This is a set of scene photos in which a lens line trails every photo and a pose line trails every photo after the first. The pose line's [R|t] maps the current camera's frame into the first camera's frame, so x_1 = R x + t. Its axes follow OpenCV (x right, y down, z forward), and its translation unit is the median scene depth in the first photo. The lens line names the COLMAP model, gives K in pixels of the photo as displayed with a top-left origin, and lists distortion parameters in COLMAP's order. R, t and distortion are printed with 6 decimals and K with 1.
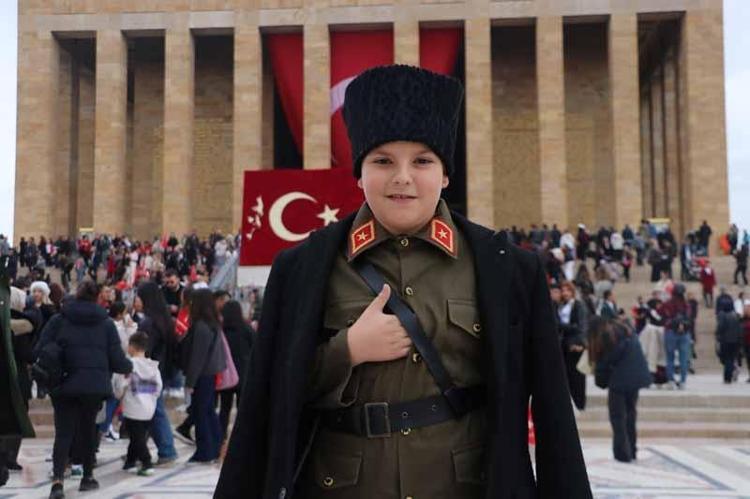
lens RADIAL K [[1004.6, 0, 375.0], [0, 1004.6, 249.5], [0, 0, 1]] dist [0.113088, 0.040559]
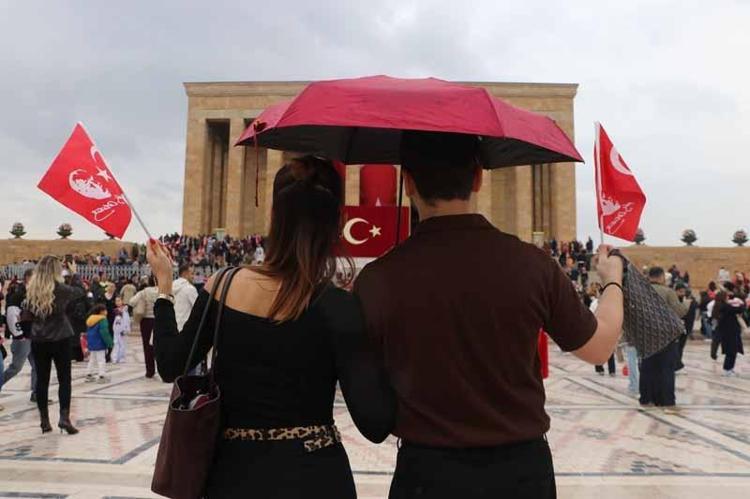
lens RADIAL K [[648.1, 0, 375.0], [0, 648.1, 249.5], [0, 0, 1]] dist [-0.129454, -0.001427]
pose [[0.998628, 0.024684, 0.046173, -0.067552], [-0.025738, 0.999418, 0.022369, -0.017478], [-0.045594, -0.023527, 0.998683, -0.140570]]
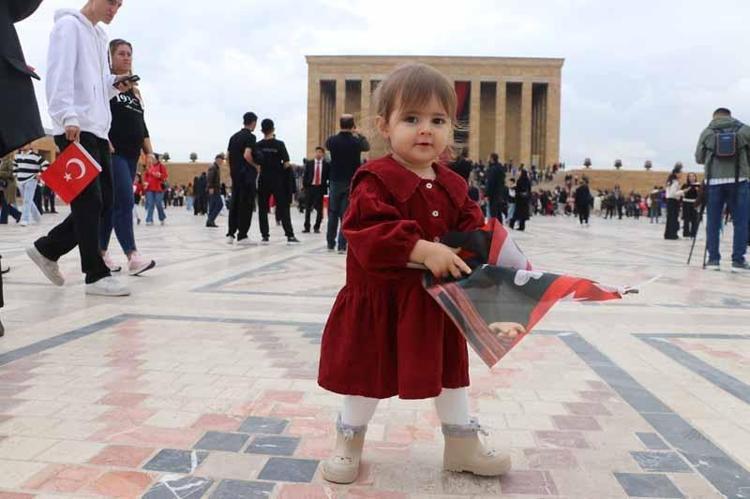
lens RADIAL K [[619.4, 0, 375.0], [0, 619.4, 249.5], [0, 0, 1]] dist [-0.160415, 0.122070]
pose [[0.999538, 0.030273, -0.002783, -0.153912], [-0.029368, 0.985191, 0.168929, -0.046764], [0.007856, -0.168769, 0.985624, -0.716839]]
